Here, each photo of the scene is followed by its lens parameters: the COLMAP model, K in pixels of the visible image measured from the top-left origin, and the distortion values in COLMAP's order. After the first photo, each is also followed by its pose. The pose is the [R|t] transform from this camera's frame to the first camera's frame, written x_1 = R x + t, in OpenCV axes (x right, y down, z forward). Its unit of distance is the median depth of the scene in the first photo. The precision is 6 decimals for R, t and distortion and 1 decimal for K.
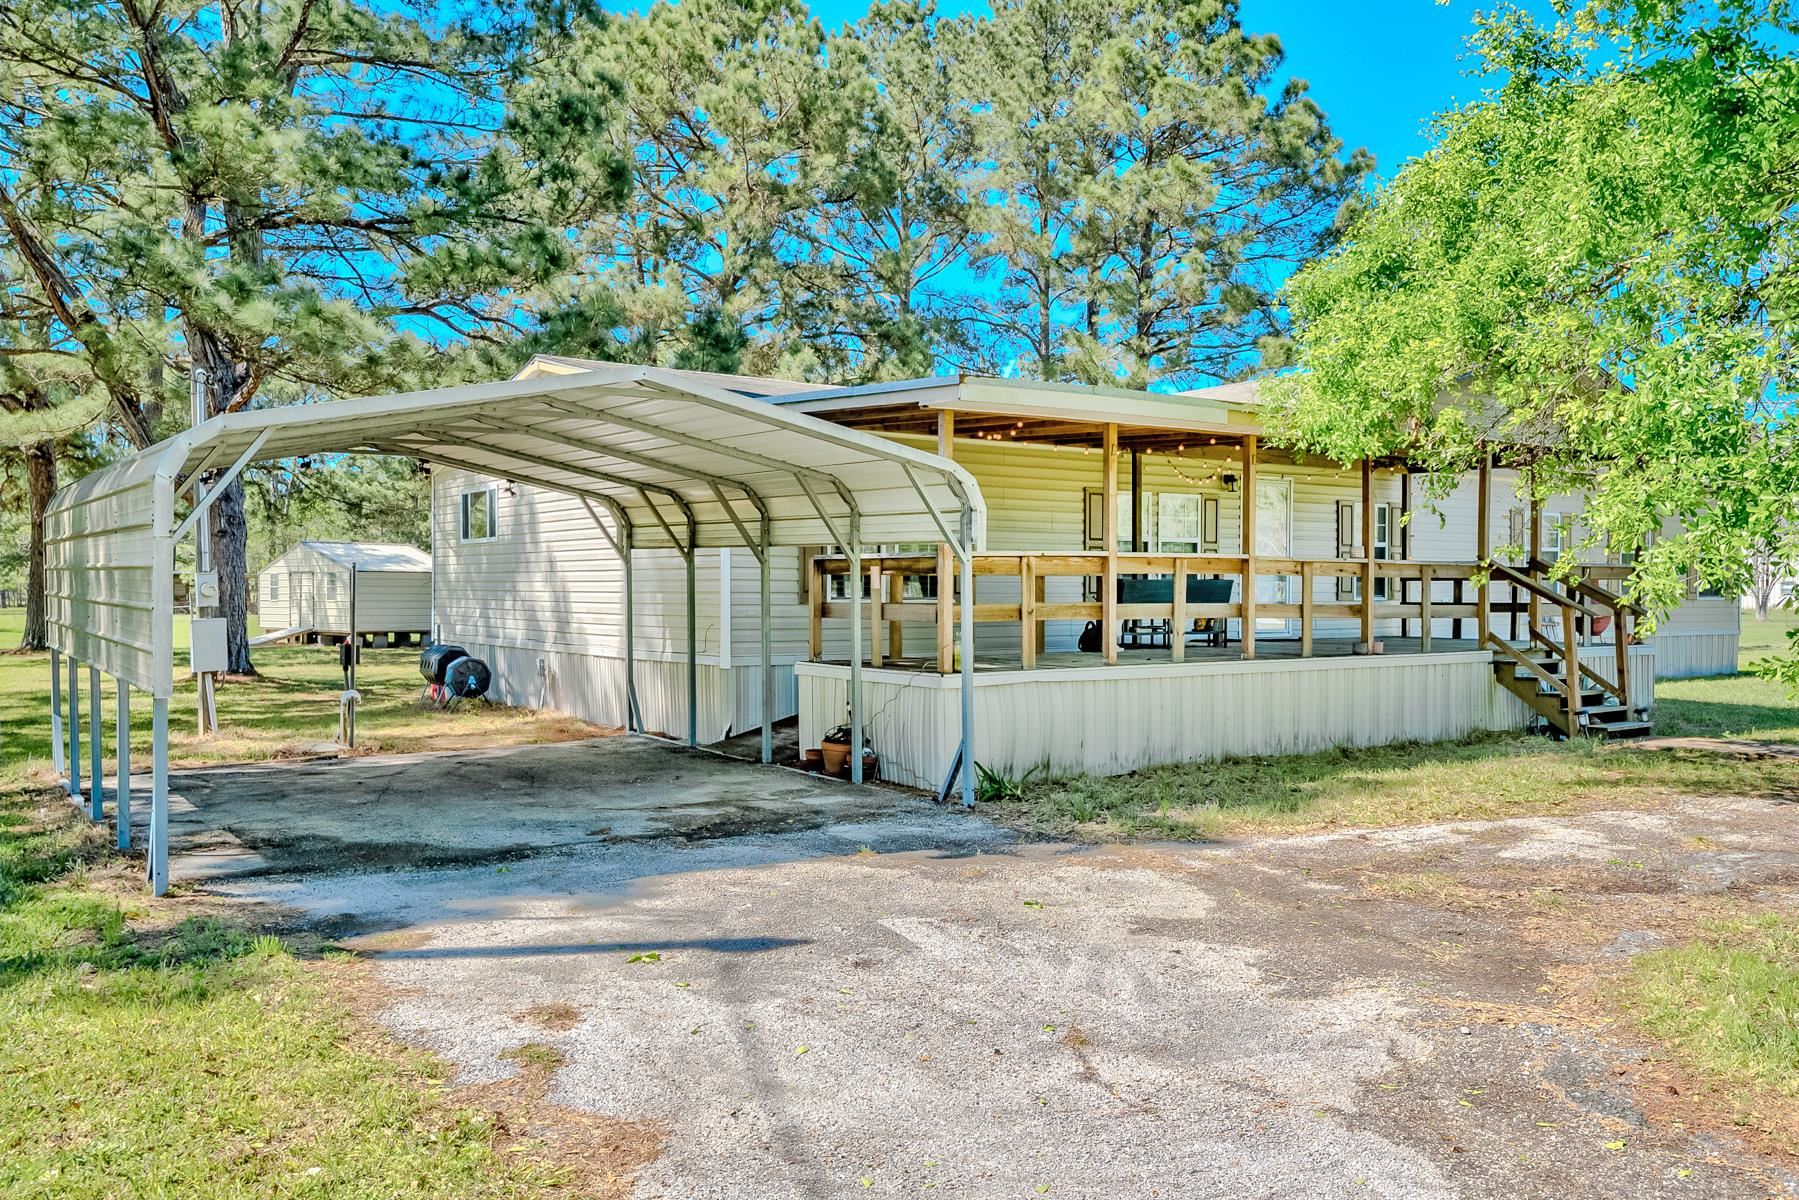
lens RADIAL K [[1435.0, 0, 897.8], [0, 1435.0, 599.0], [0, 0, 1]] dist [0.008423, 0.000446]
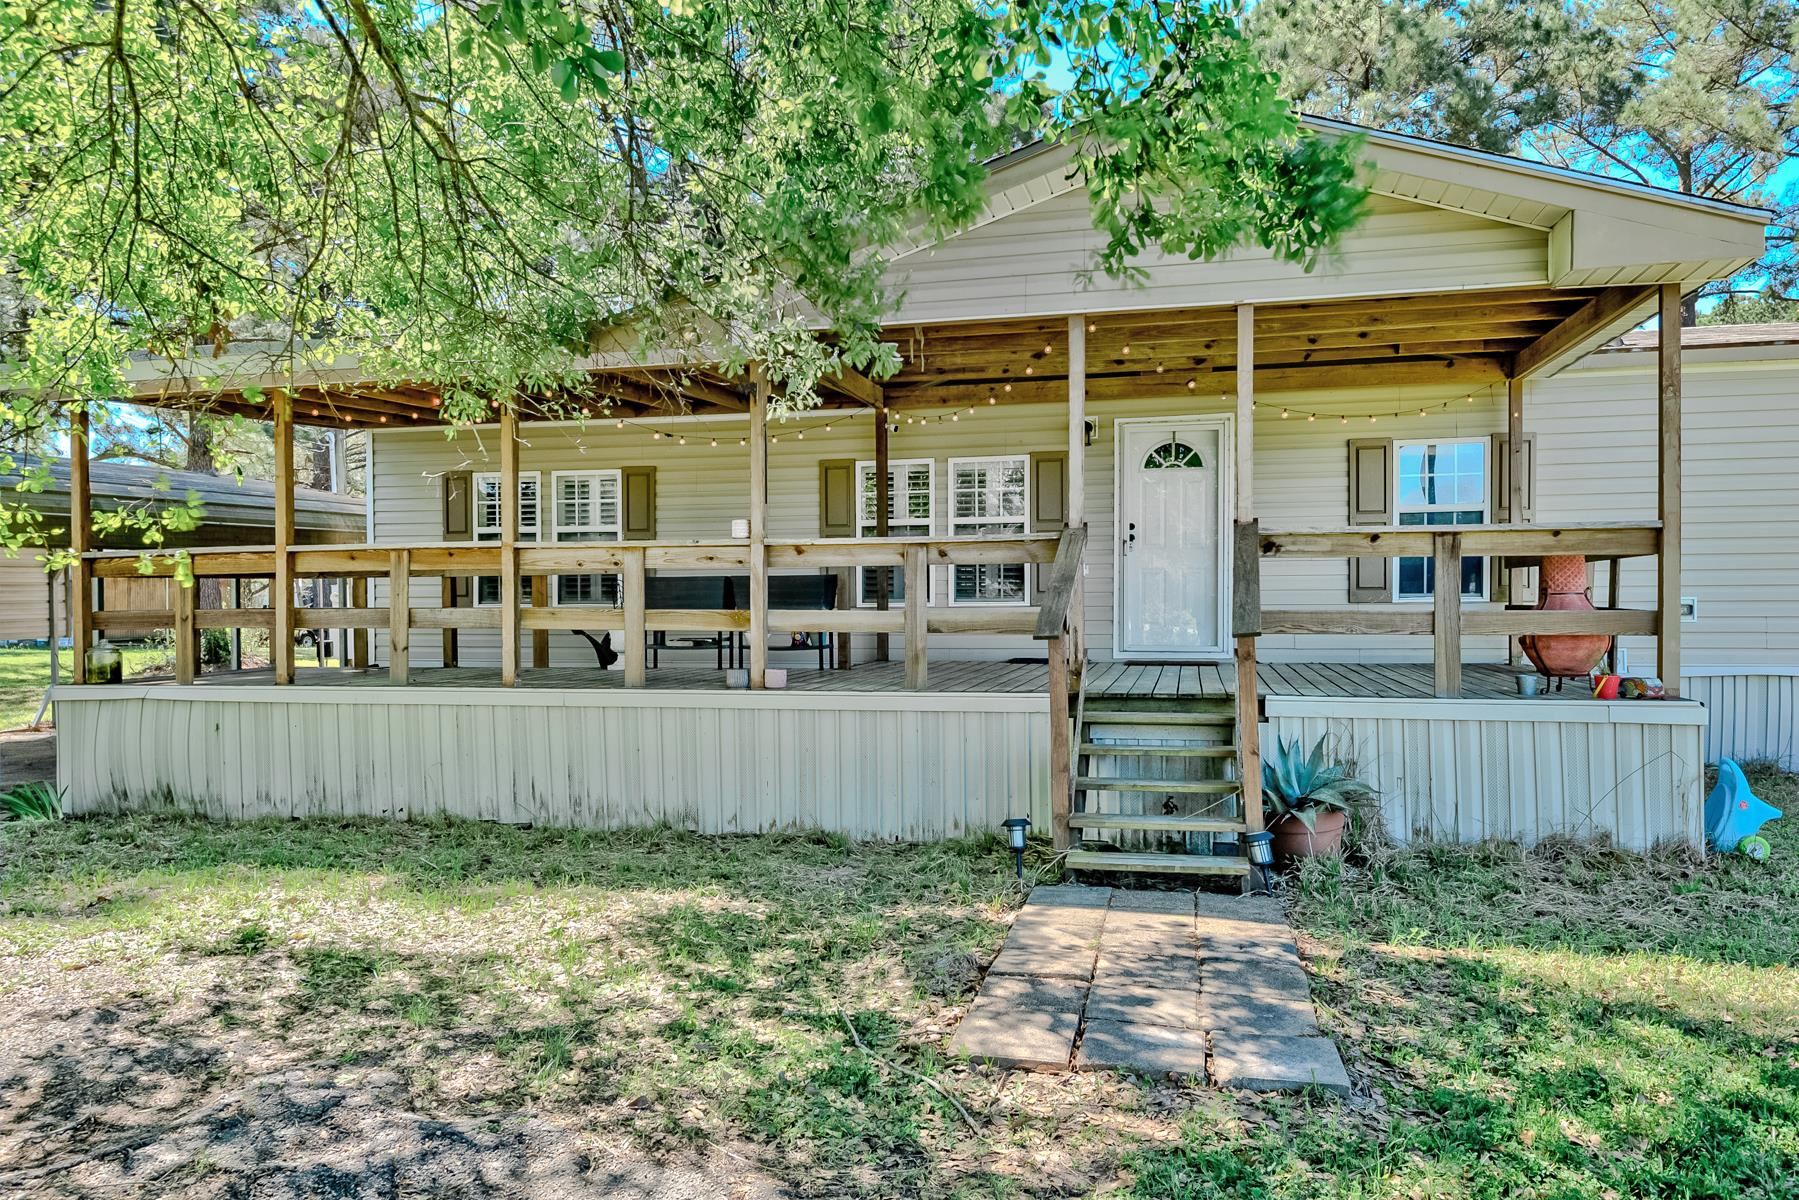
lens RADIAL K [[1251.3, 0, 888.9], [0, 1251.3, 598.9], [0, 0, 1]] dist [0.003630, -0.000848]
pose [[0.657552, -0.007271, -0.753374, 0.726643], [0.002351, 0.999968, -0.007599, 0.003089], [0.753406, 0.003225, 0.657548, 0.628296]]
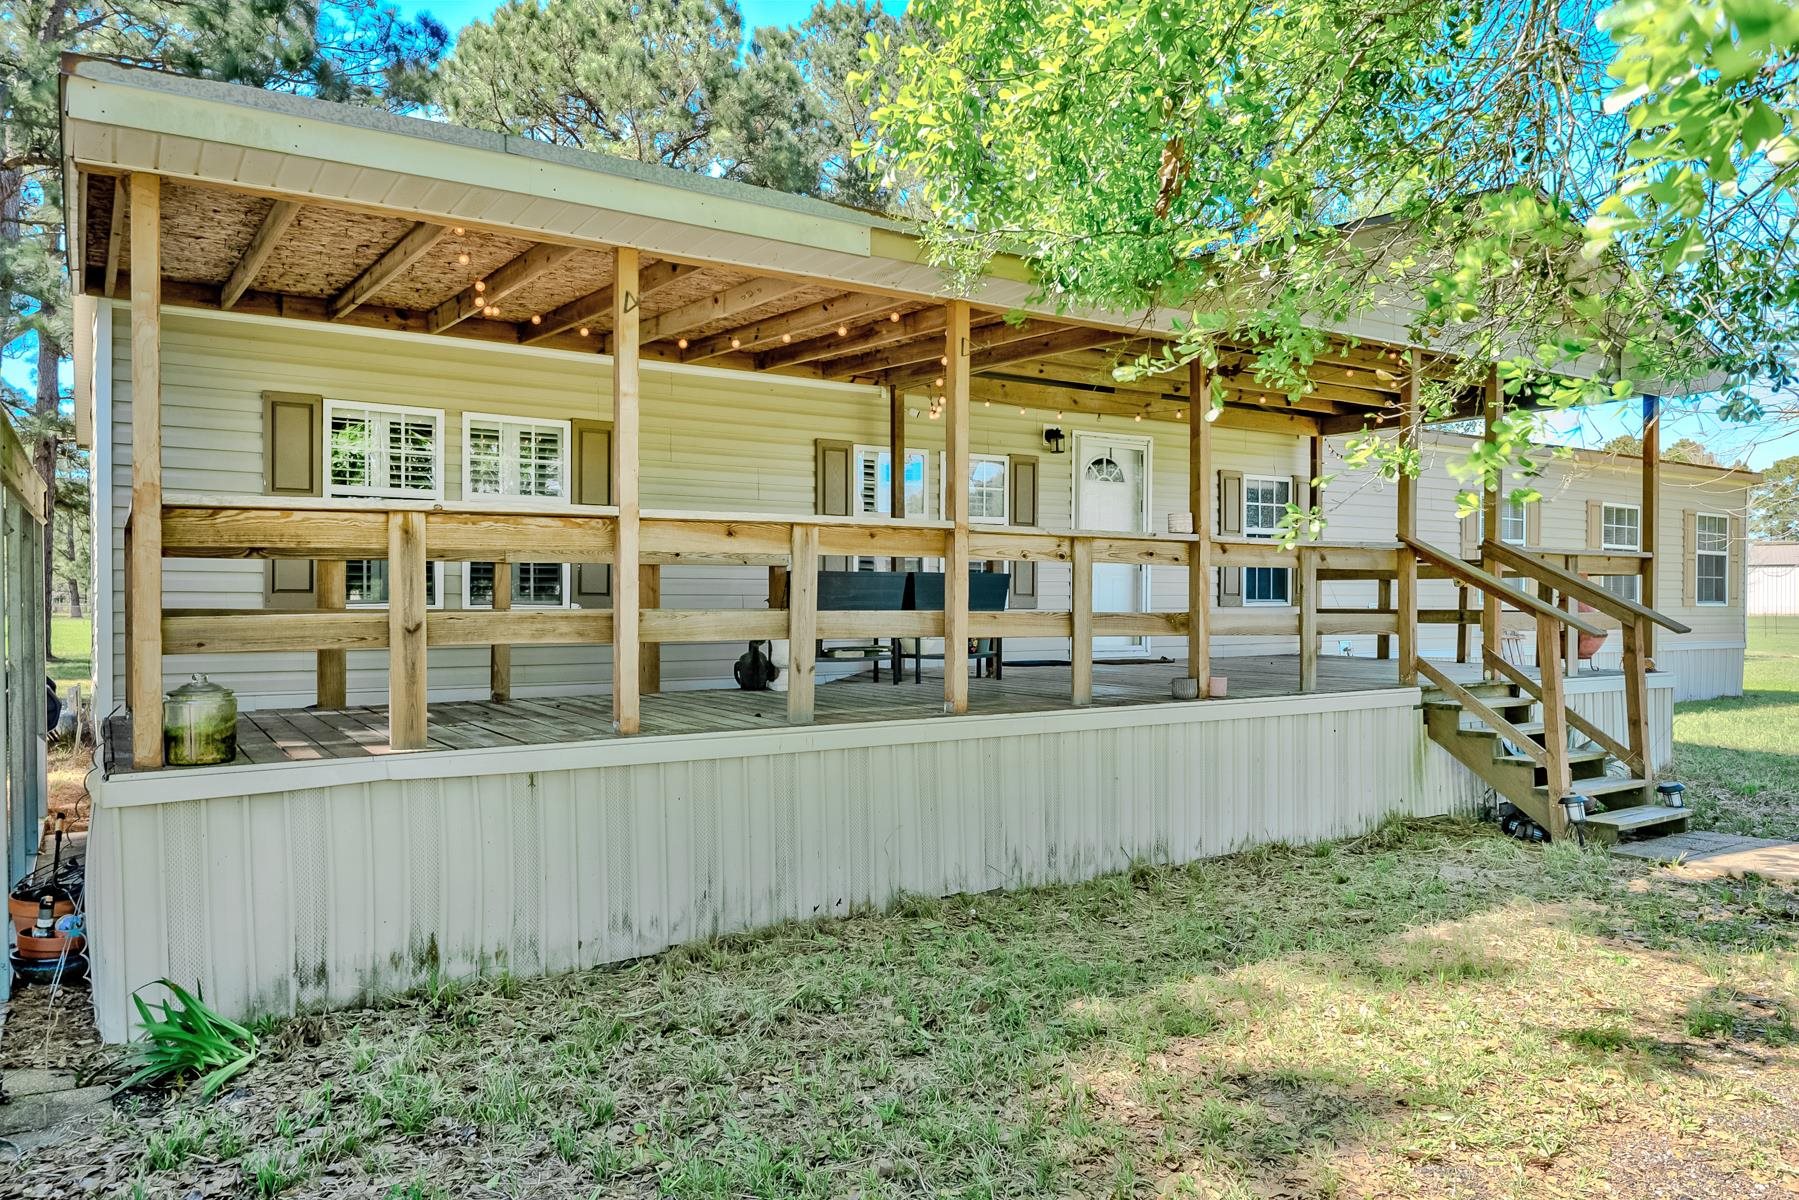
lens RADIAL K [[1251.3, 0, 895.9], [0, 1251.3, 600.2], [0, 0, 1]] dist [0.003630, -0.000848]
pose [[0.999427, -0.001825, -0.033802, 0.204682], [0.001561, 0.999968, -0.007850, 0.002462], [0.033815, 0.007793, 0.999398, 0.450727]]
